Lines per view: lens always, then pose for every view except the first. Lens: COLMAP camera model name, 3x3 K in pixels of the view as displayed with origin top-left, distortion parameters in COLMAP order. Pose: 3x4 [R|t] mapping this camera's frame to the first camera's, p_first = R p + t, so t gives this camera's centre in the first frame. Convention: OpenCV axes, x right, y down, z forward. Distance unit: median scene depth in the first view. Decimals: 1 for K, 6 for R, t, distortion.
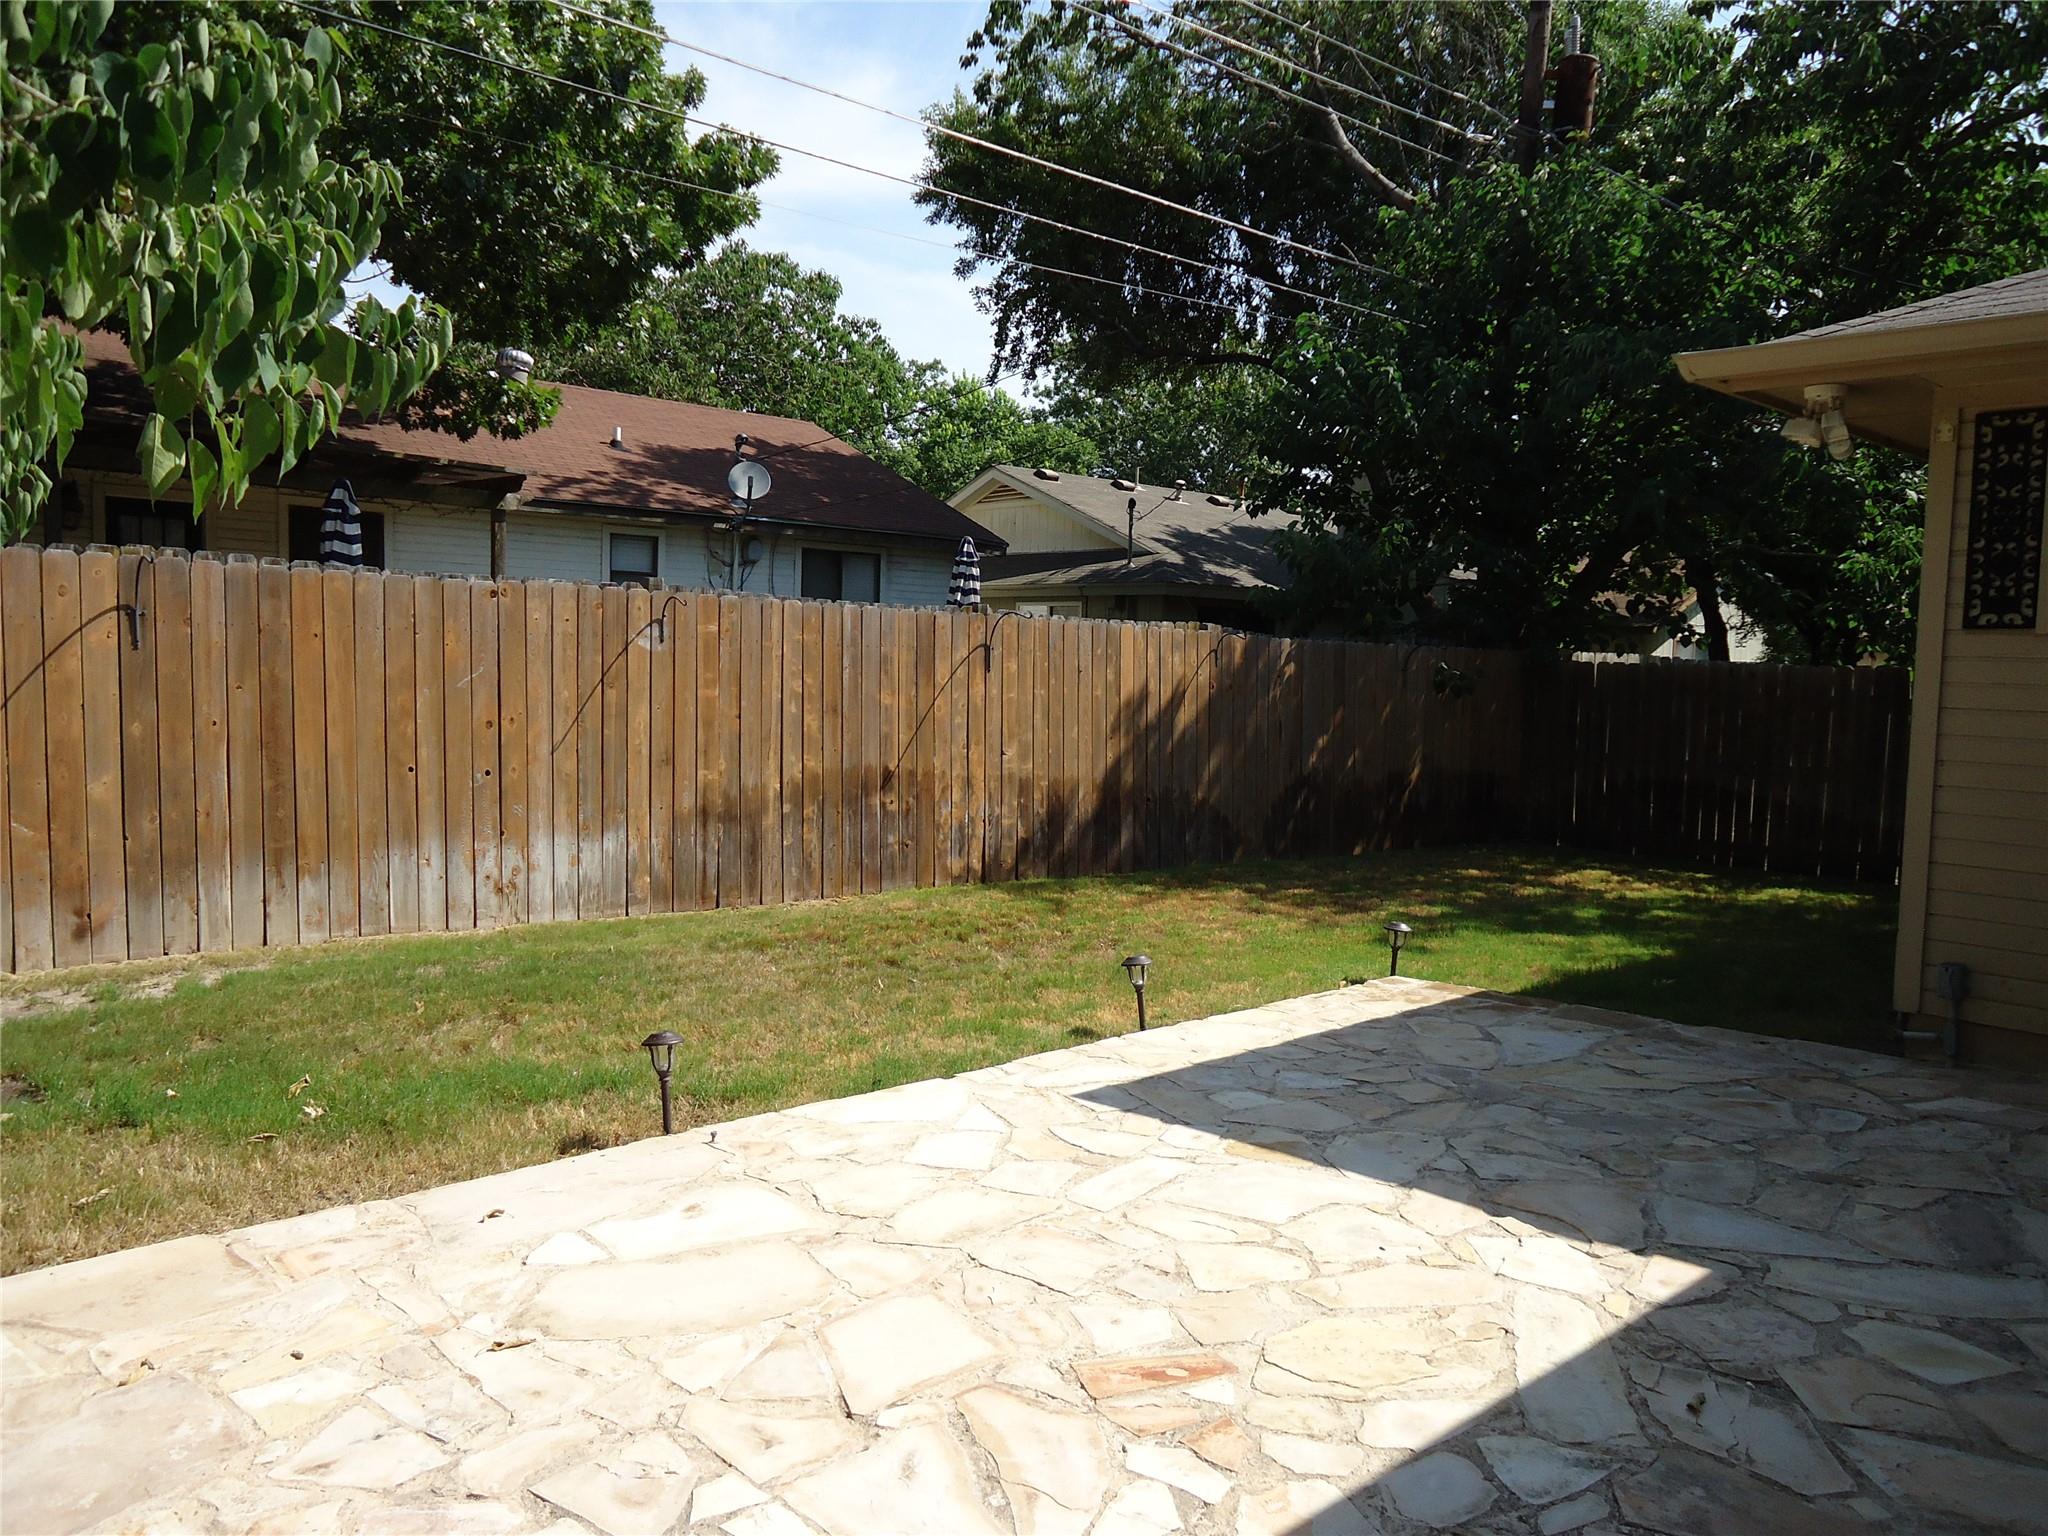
lens RADIAL K [[1487.8, 0, 1032.0], [0, 1487.8, 770.8], [0, 0, 1]] dist [-0.005849, -0.002019]
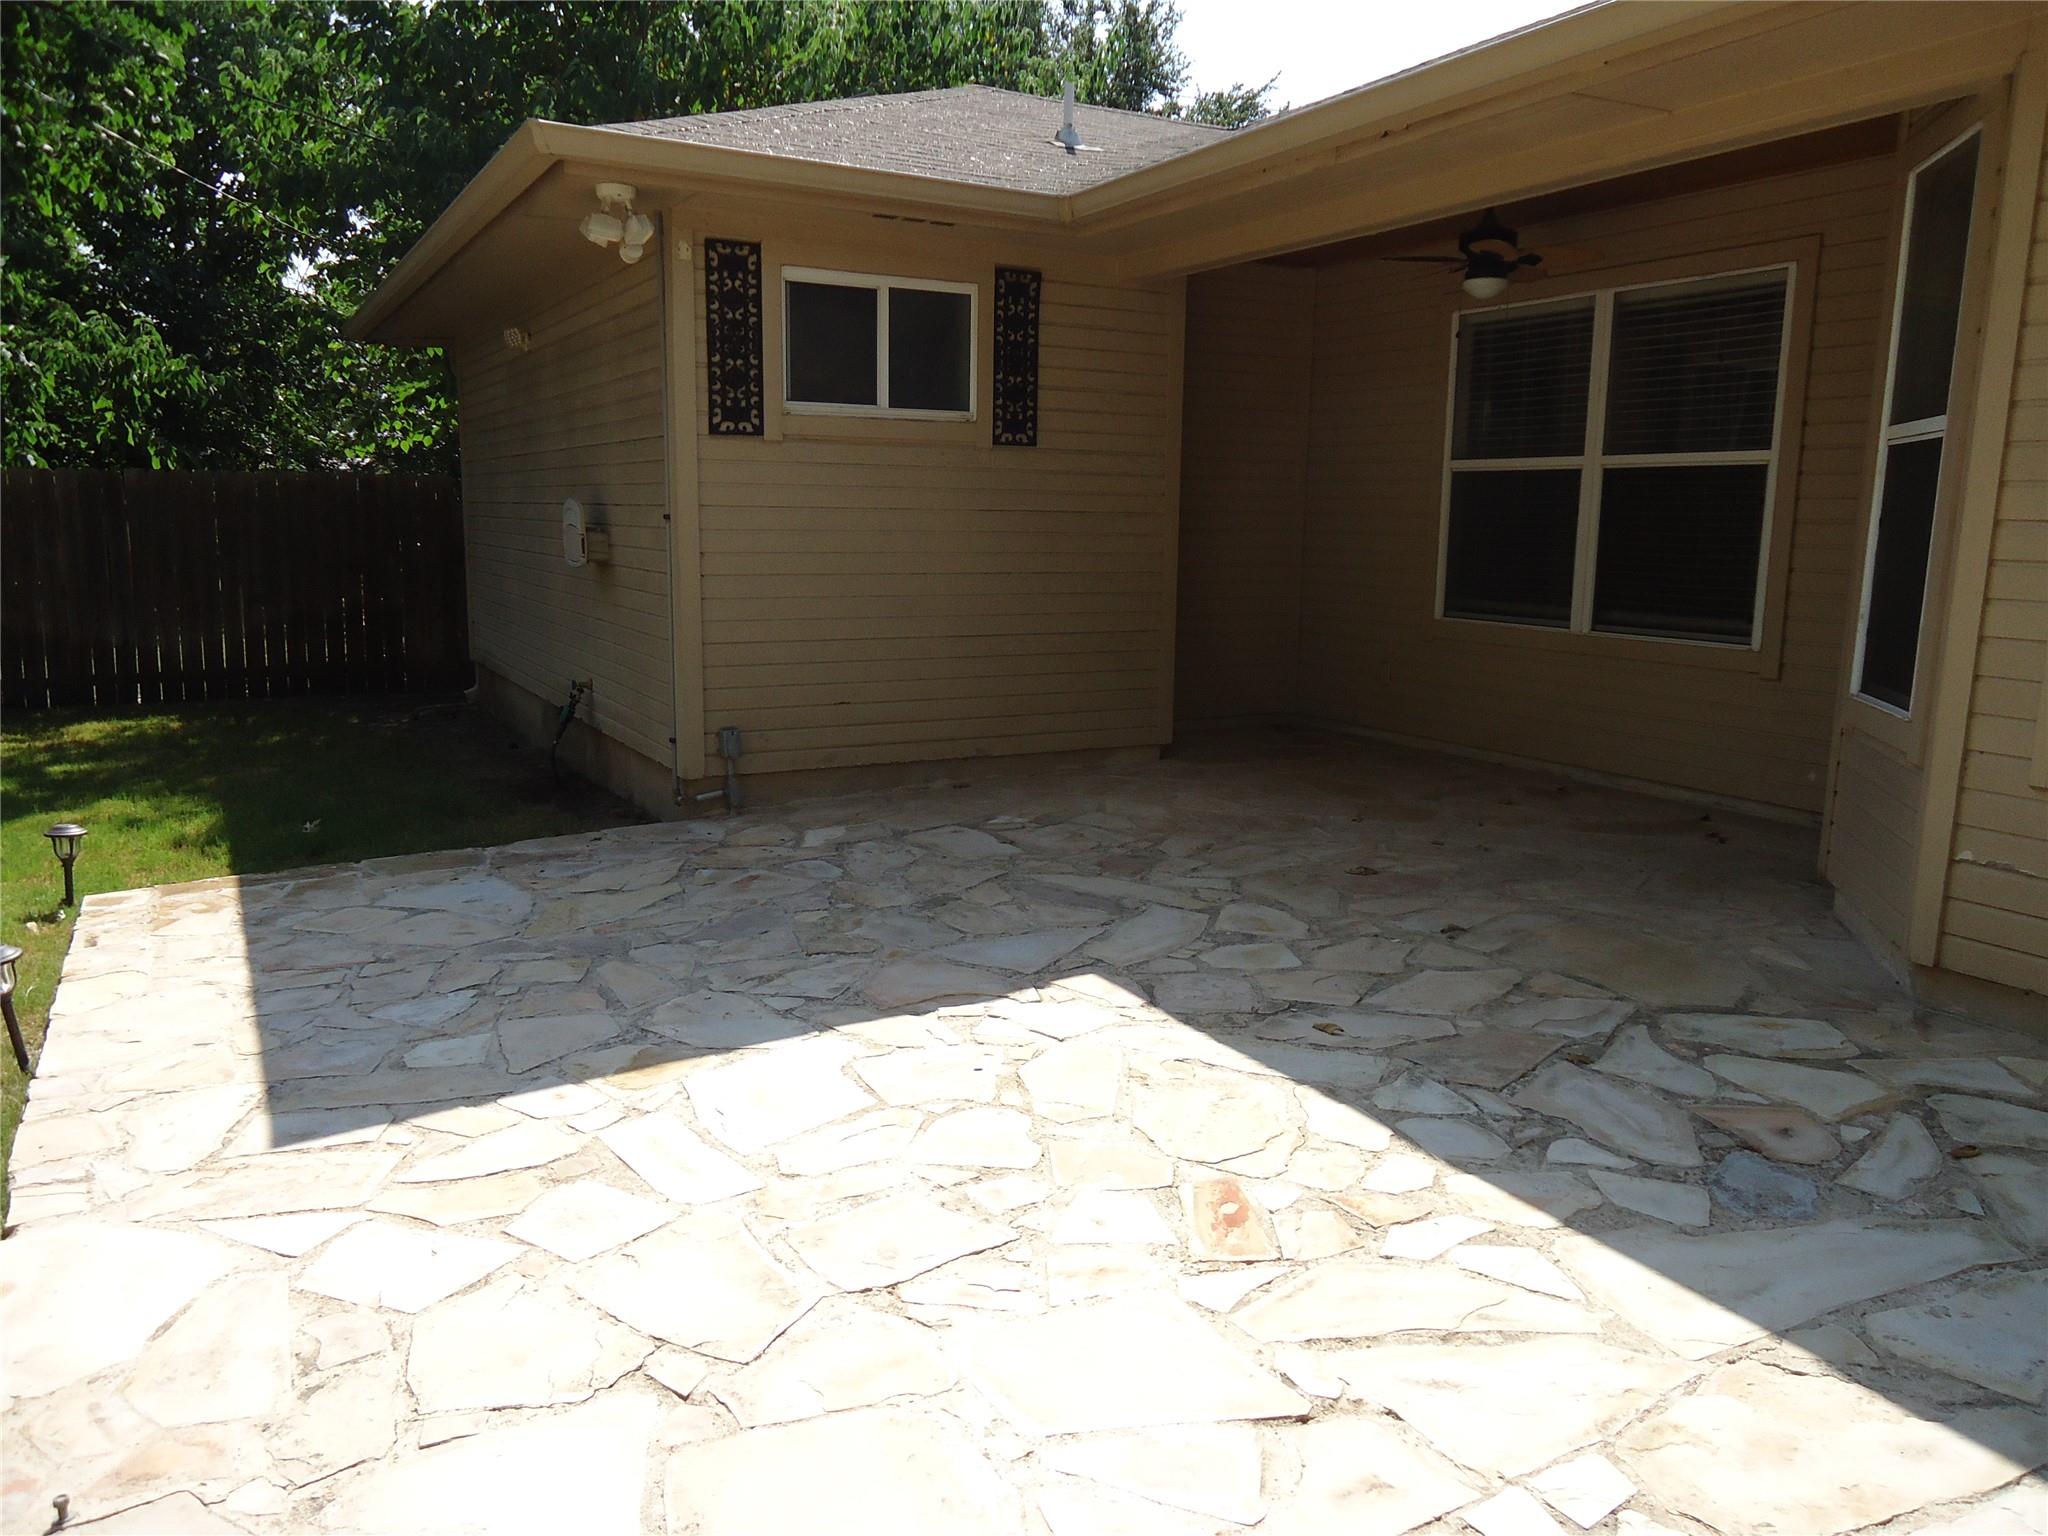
lens RADIAL K [[1487.8, 0, 1032.0], [0, 1487.8, 770.8], [0, 0, 1]] dist [-0.005849, -0.002019]
pose [[0.223214, -0.188534, 0.956363, -0.553332], [0.063694, 0.981842, 0.178690, -0.037607], [-0.972686, 0.021028, 0.231169, 0.619078]]
